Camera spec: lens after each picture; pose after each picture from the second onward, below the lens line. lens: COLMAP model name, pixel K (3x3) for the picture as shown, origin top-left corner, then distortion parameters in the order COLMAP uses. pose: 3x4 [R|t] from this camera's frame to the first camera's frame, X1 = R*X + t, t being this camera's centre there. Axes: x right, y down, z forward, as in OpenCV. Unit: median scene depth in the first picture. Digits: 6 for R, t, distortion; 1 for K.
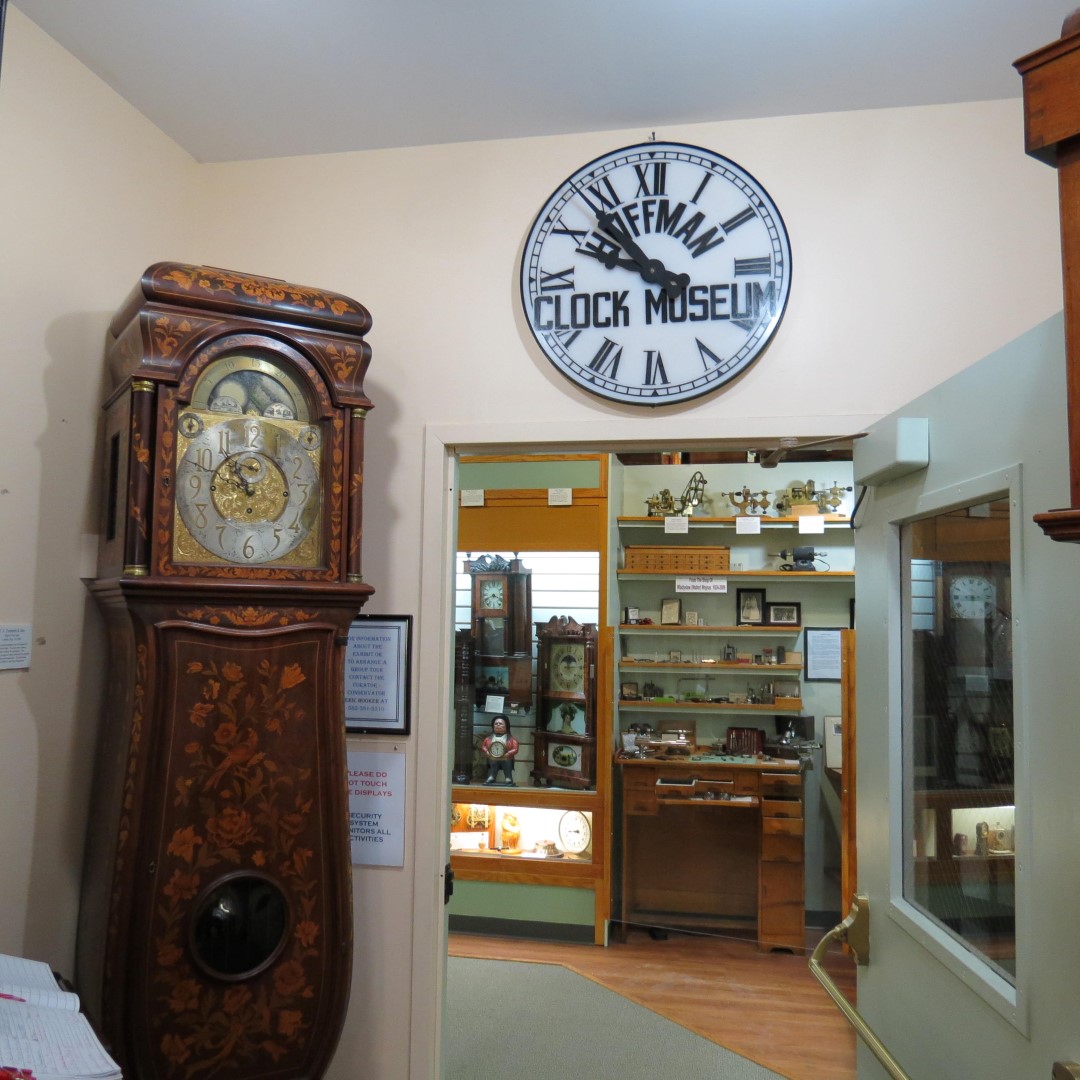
lens RADIAL K [[1038.2, 0, 541.7], [0, 1038.2, 539.3], [0, 0, 1]] dist [-0.027671, 0.000000]
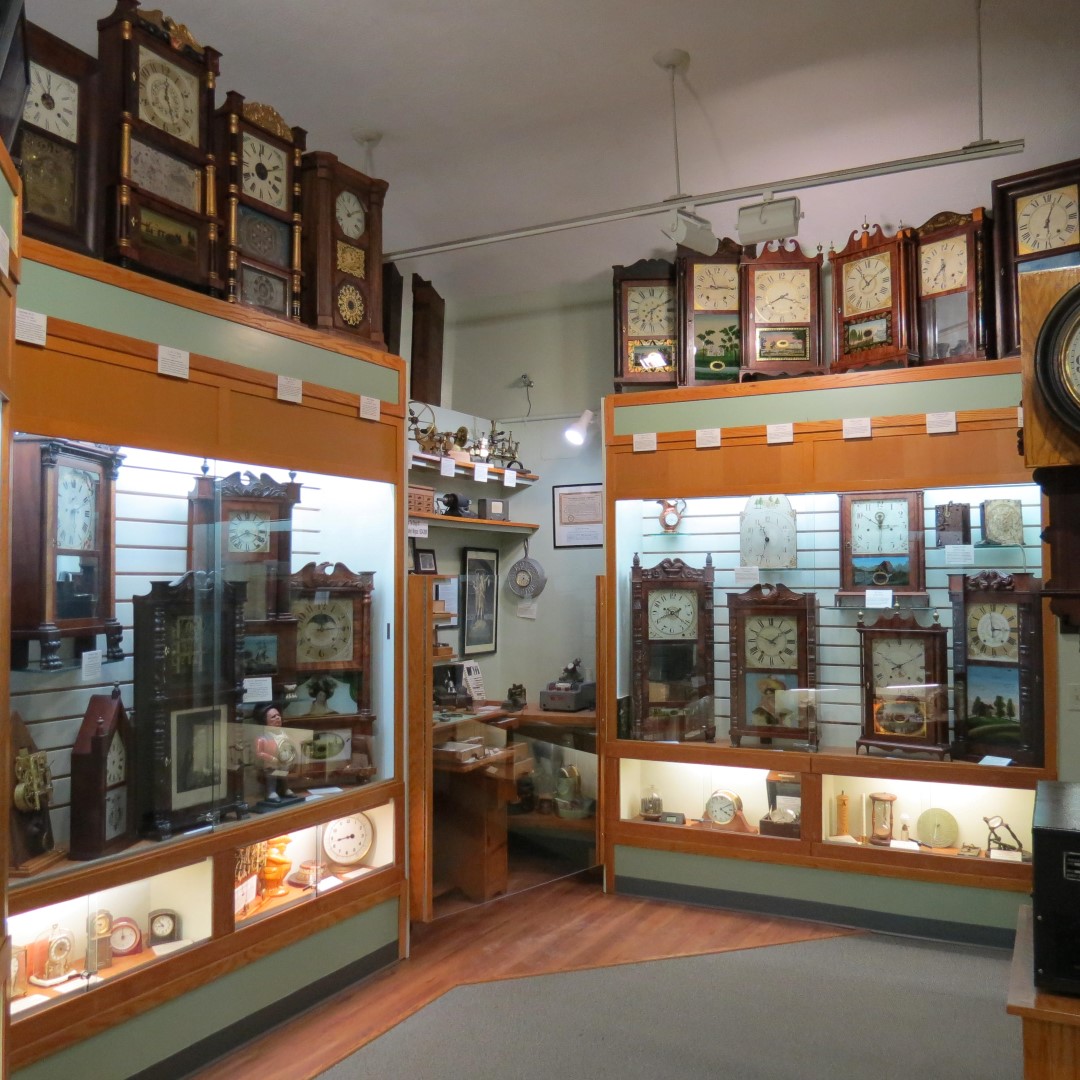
lens RADIAL K [[1038.2, 0, 539.5], [0, 1038.2, 540.8], [0, 0, 1]] dist [-0.027671, 0.000000]
pose [[0.258354, 0.023437, 0.965766, -0.586286], [-0.071552, 0.997424, -0.005064, 0.044201], [-0.963397, -0.067794, 0.259366, 0.570232]]
